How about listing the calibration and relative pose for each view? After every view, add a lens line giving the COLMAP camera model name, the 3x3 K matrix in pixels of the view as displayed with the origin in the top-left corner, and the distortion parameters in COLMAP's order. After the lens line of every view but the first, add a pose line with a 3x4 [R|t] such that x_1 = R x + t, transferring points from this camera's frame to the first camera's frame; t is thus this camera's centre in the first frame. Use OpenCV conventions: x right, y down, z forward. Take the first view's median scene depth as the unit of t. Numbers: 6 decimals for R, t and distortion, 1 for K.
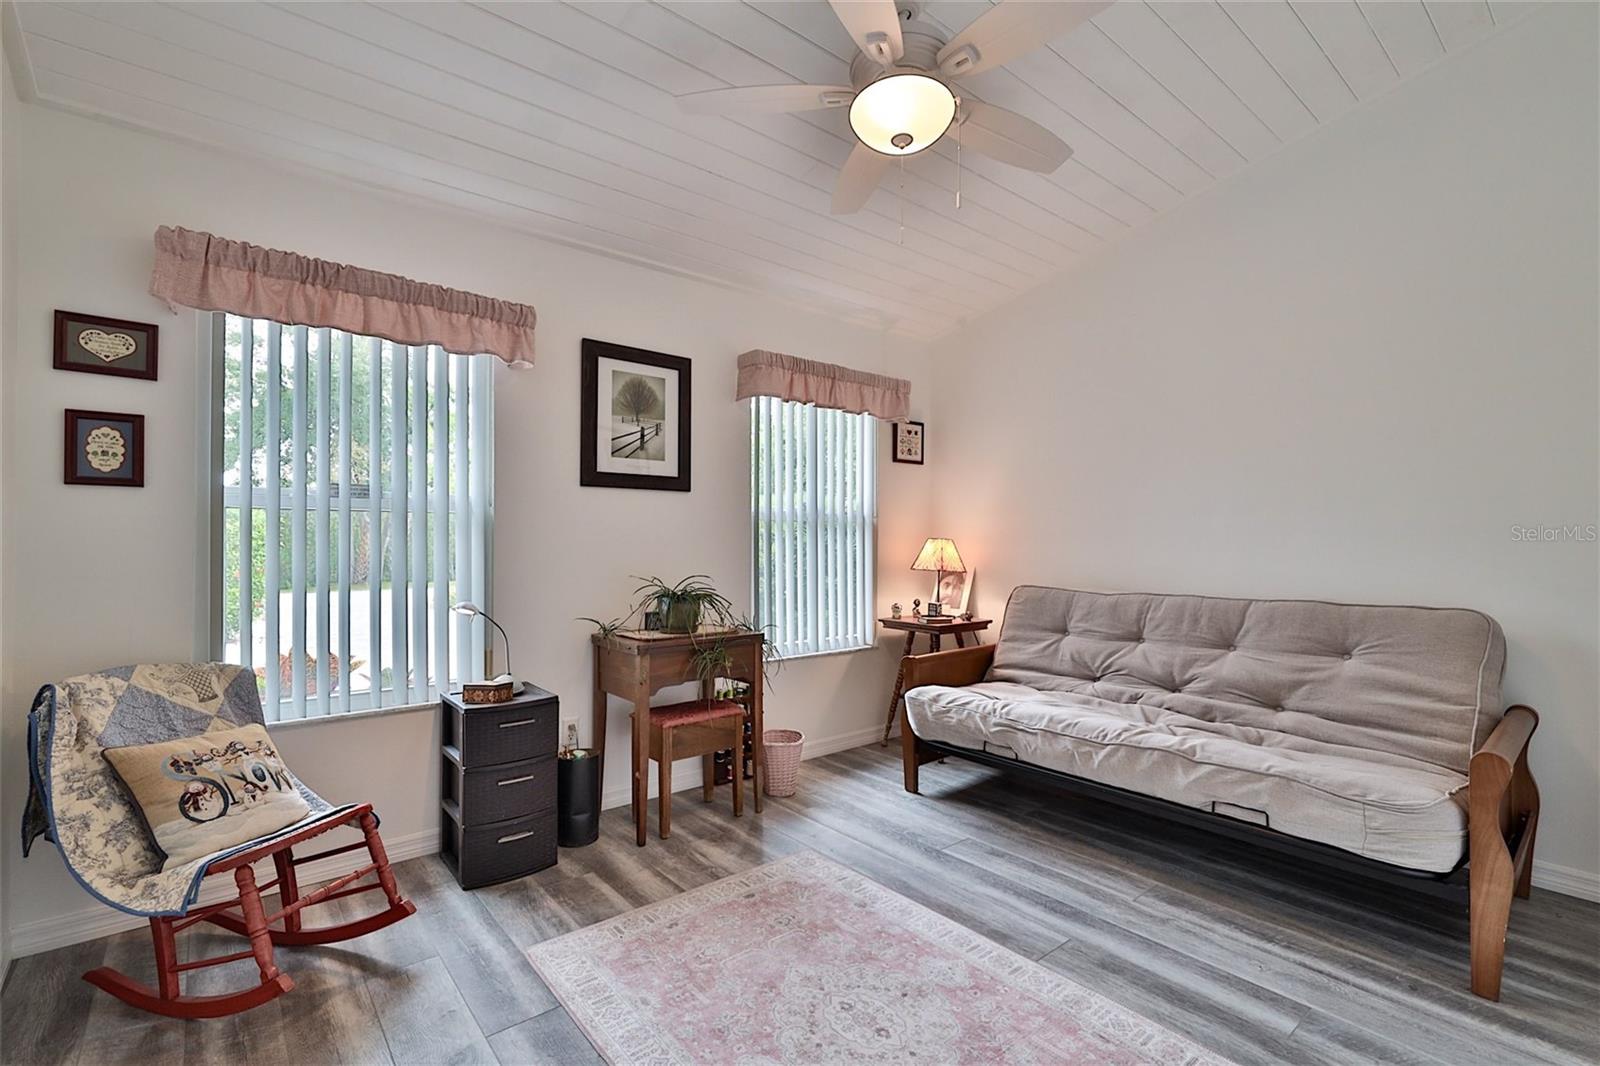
lens RADIAL K [[726.2, 0, 799.7], [0, 726.2, 537.8], [0, 0, 1]] dist [0.004685, 0.000024]
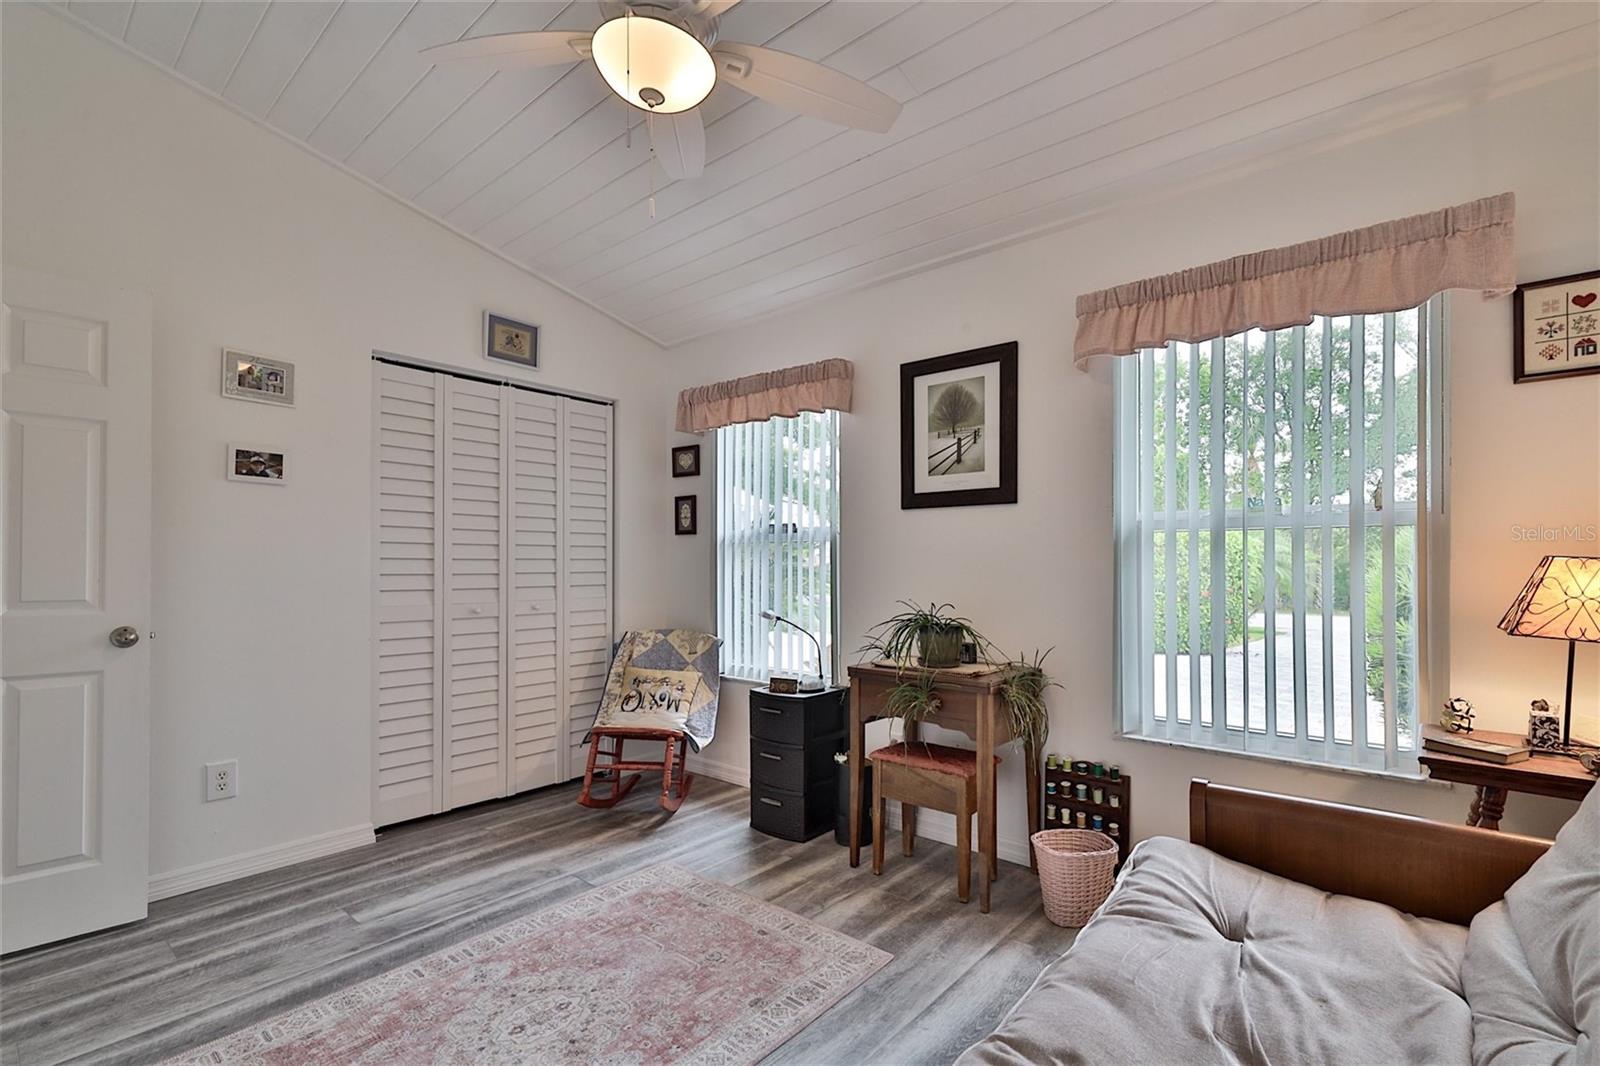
lens RADIAL K [[726.2, 0, 798.6], [0, 726.2, 559.6], [0, 0, 1]] dist [0.004685, 0.000024]
pose [[0.168527, -0.002000, -0.985695, 0.683214], [0.009910, 0.999951, -0.000335, -0.001675], [0.985647, -0.009712, 0.168539, 0.681756]]
